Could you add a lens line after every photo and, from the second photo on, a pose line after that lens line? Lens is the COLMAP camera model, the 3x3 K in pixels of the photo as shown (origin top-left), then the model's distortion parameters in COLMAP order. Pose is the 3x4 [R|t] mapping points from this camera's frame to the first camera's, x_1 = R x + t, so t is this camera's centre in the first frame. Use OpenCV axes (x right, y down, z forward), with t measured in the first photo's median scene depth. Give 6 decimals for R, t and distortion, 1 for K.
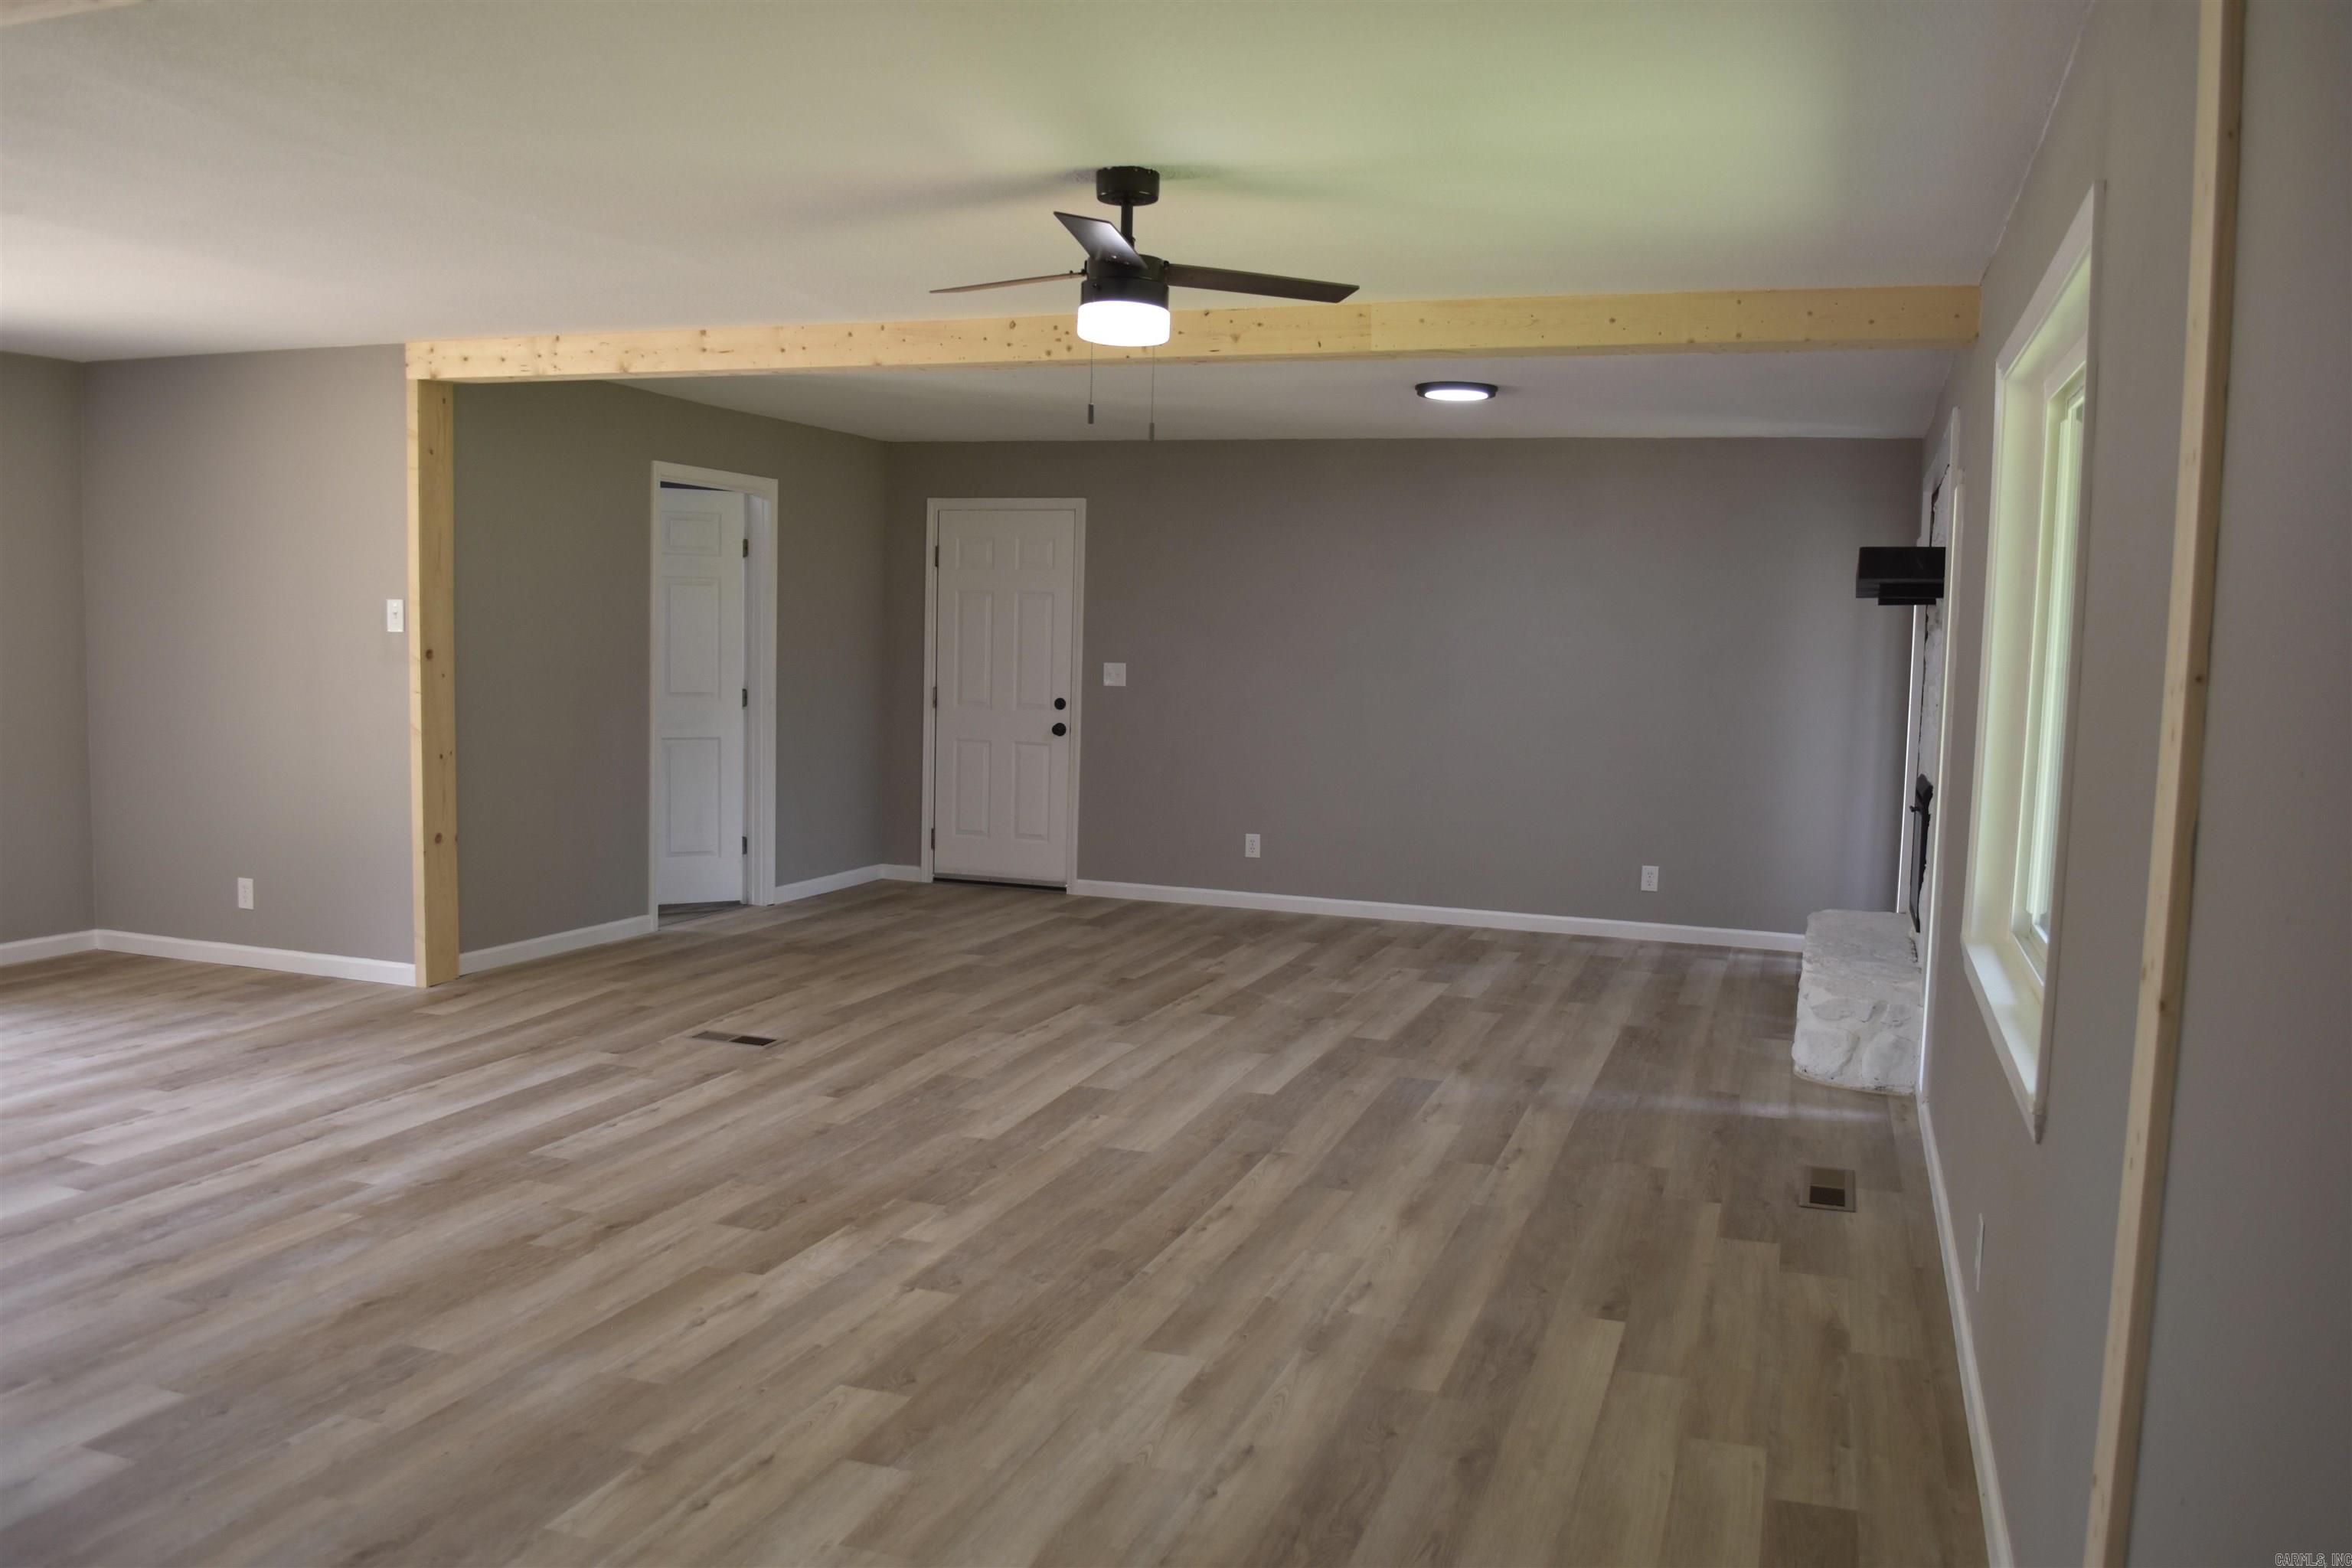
lens RADIAL K [[1868.8, 0, 1176.3], [0, 1868.8, 808.4], [0, 0, 1]] dist [-0.077373, 0.003207]
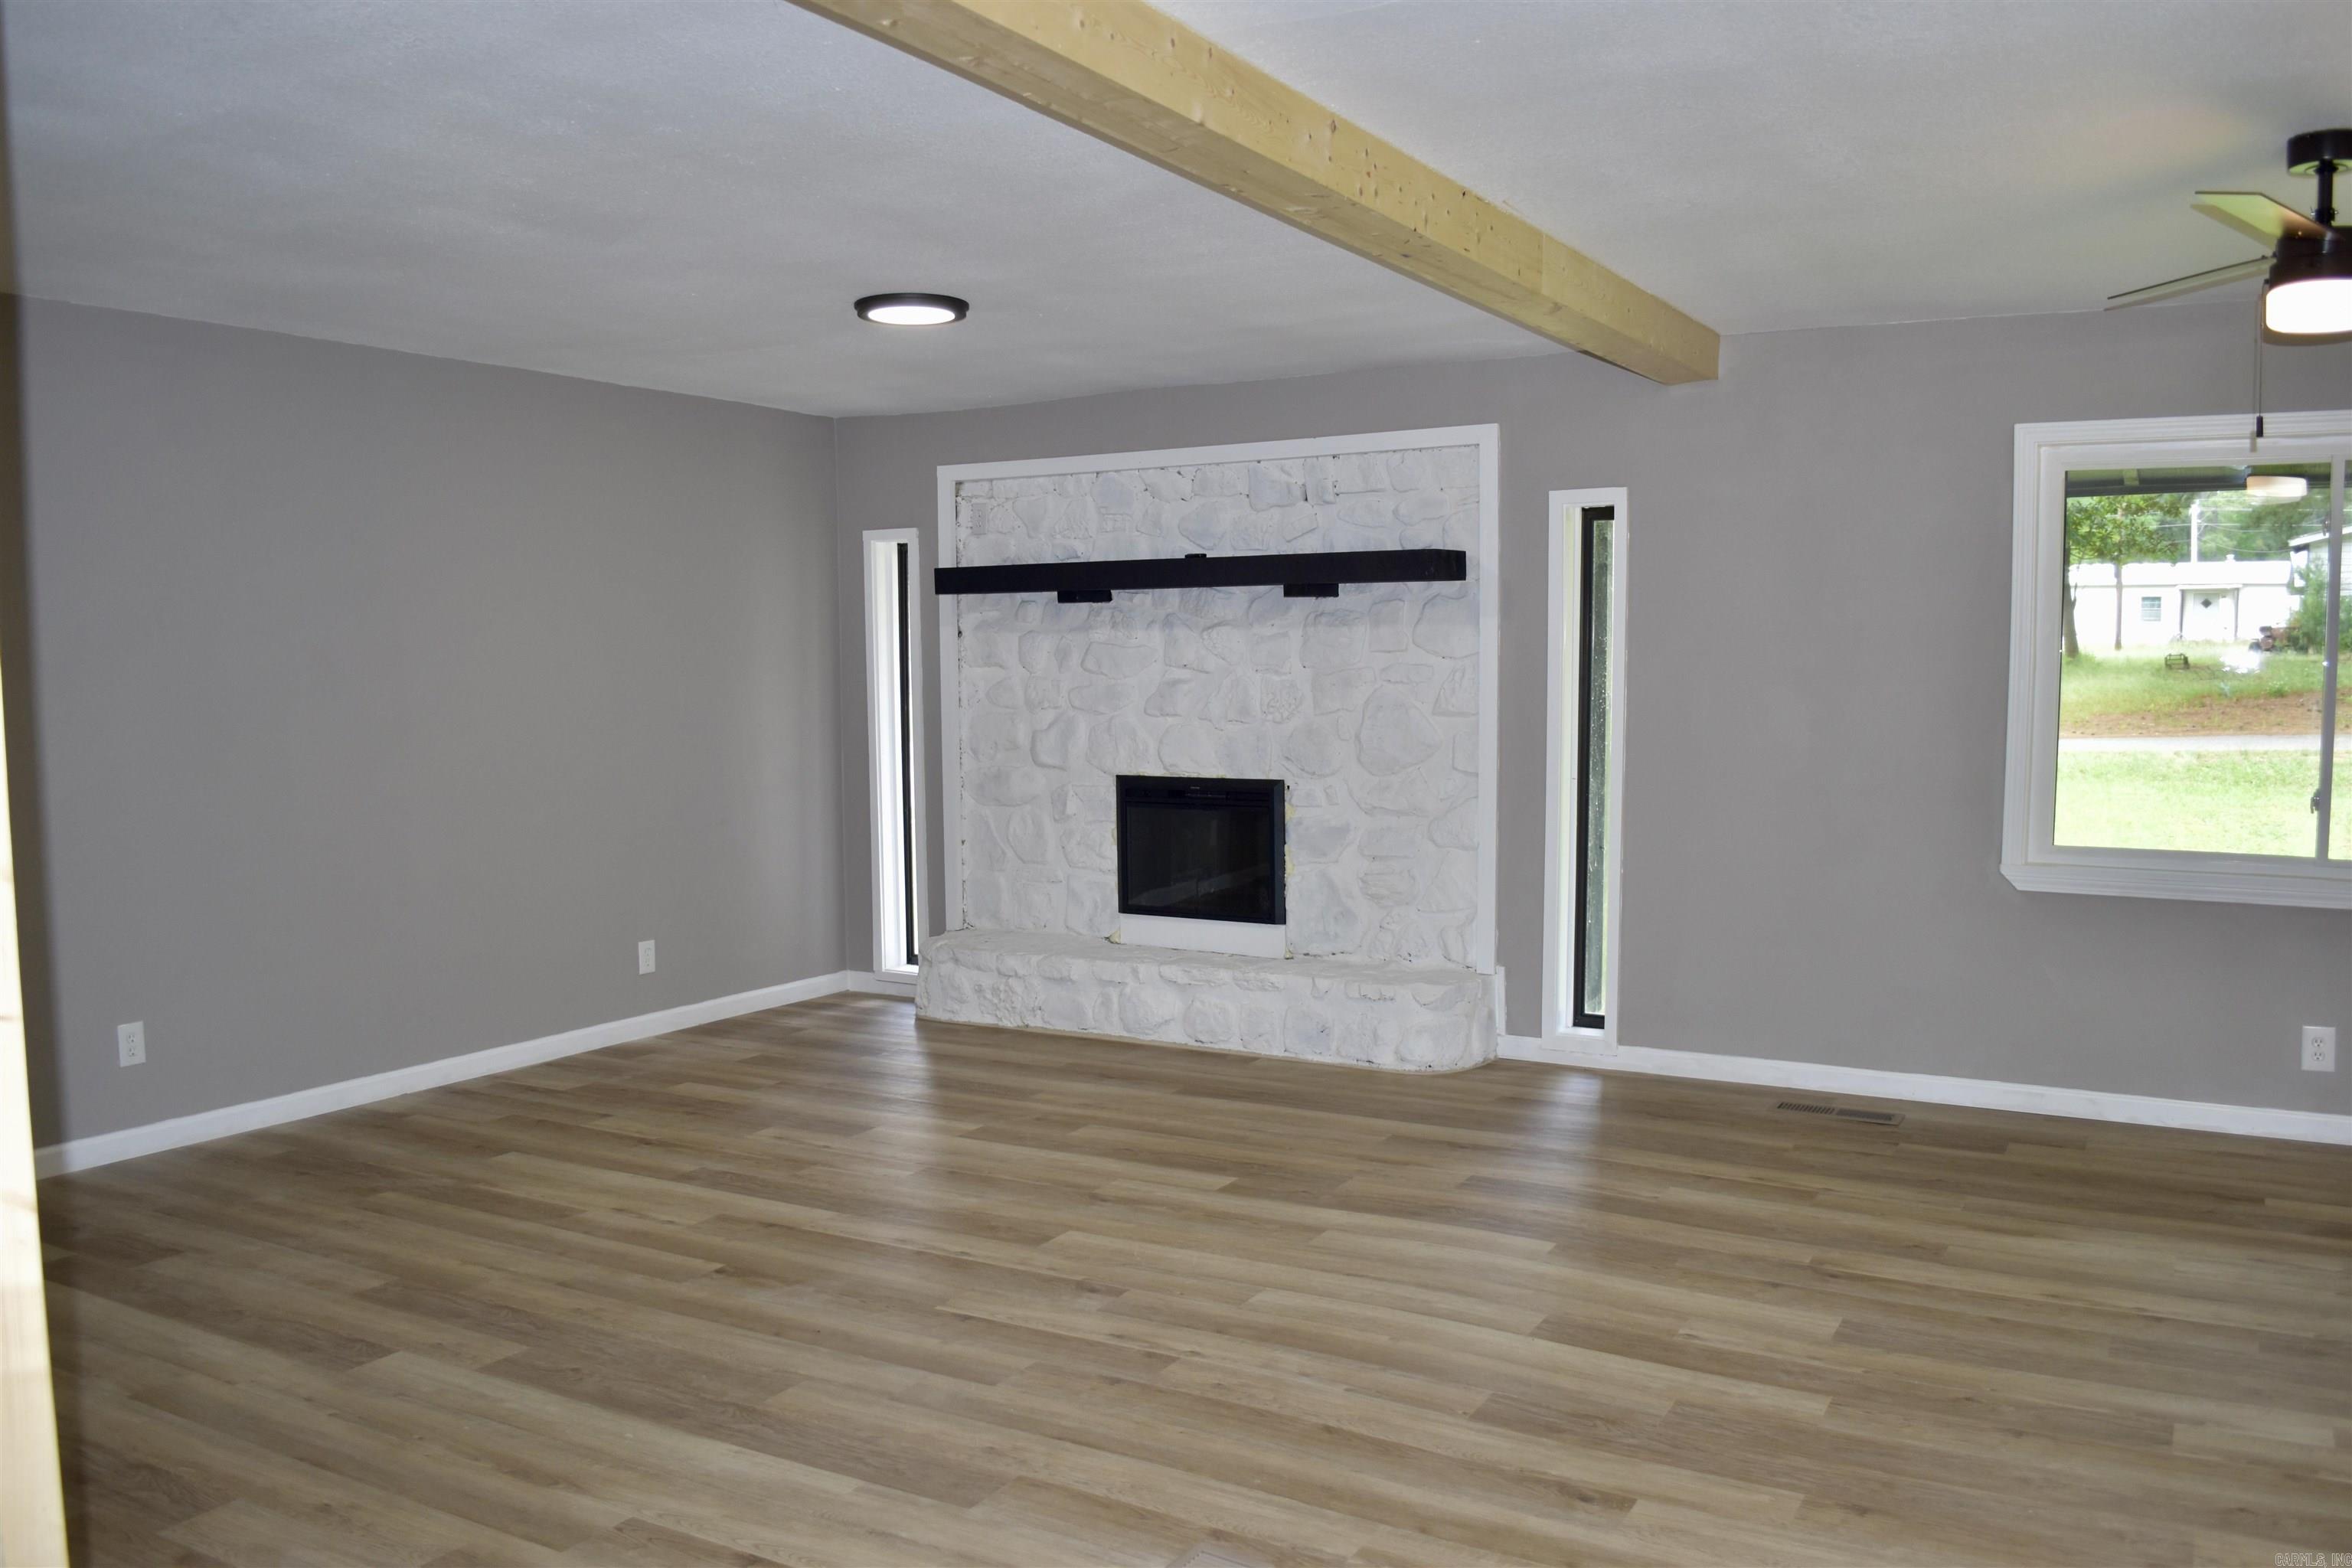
lens RADIAL K [[1868.8, 0, 1176.3], [0, 1868.8, 808.4], [0, 0, 1]] dist [-0.077373, 0.003207]
pose [[0.185873, -0.108041, 0.976616, -0.793060], [0.104227, 0.990497, 0.089740, -0.122918], [-0.977030, 0.085109, 0.195367, 1.111531]]
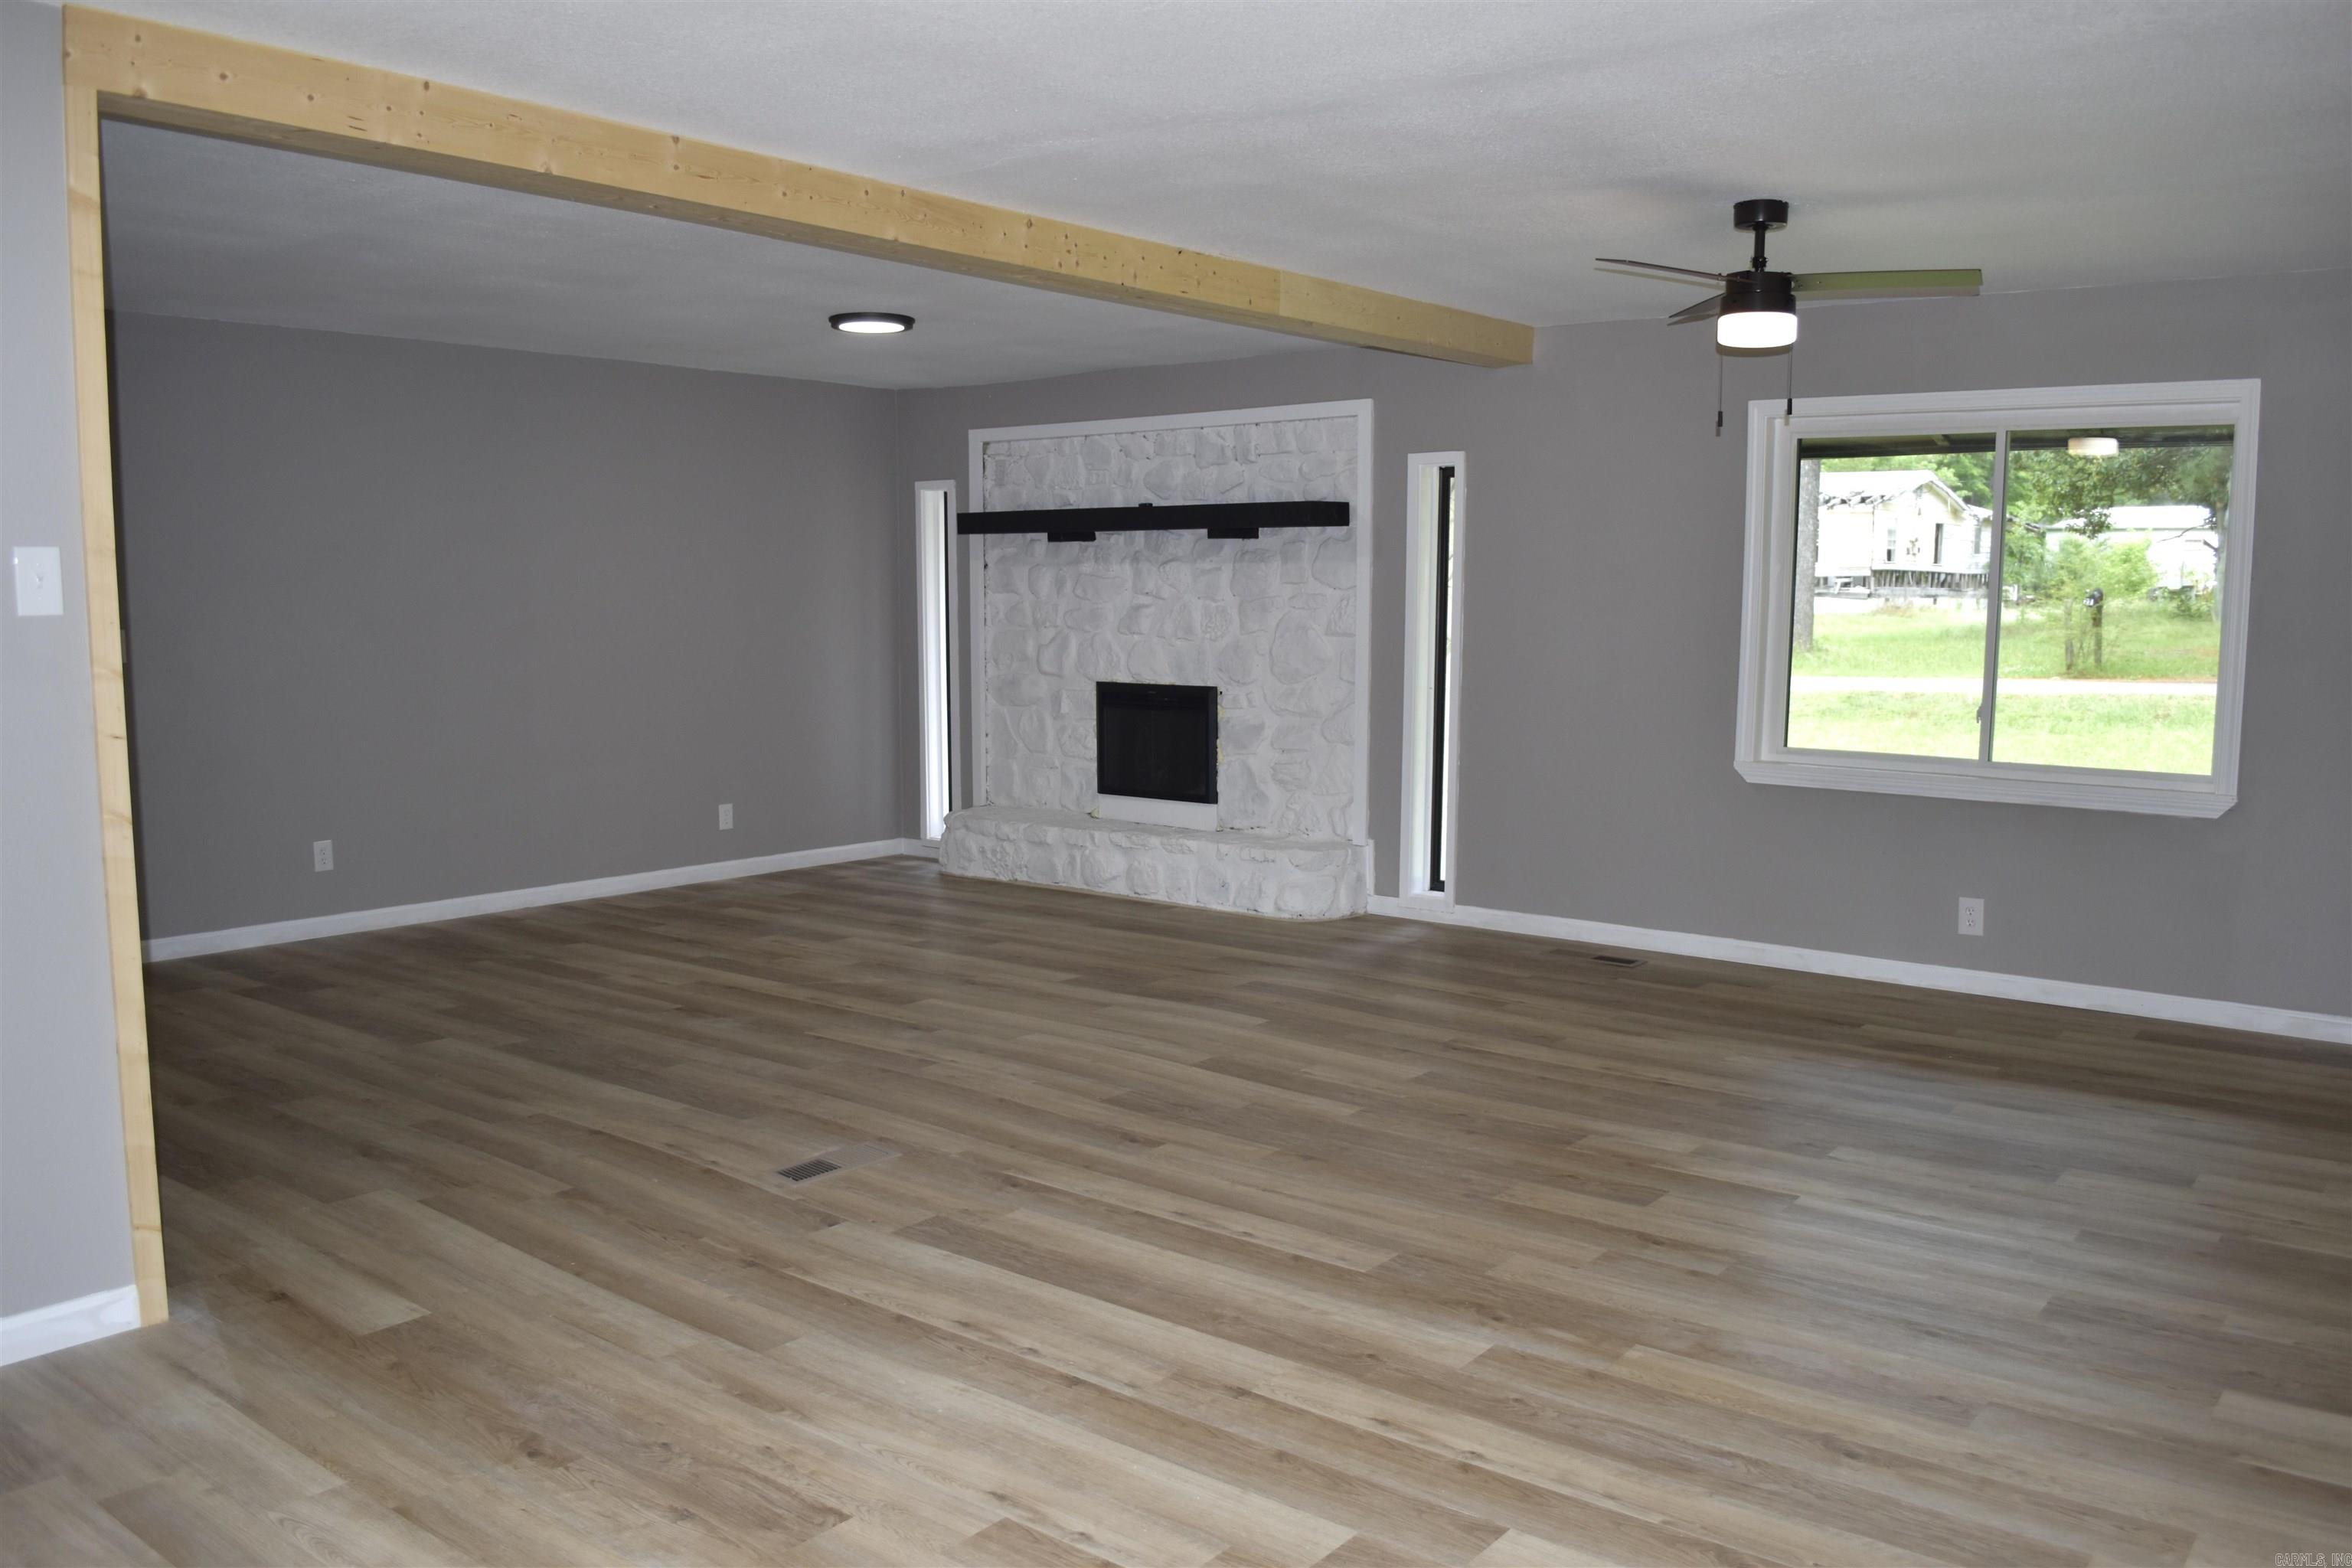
lens RADIAL K [[1868.8, 0, 1176.3], [0, 1868.8, 808.4], [0, 0, 1]] dist [-0.077373, 0.003207]
pose [[0.330551, -0.136530, 0.933861, -1.041058], [0.094491, 0.989297, 0.111188, -0.095777], [-0.939046, 0.051489, 0.339914, 0.773363]]
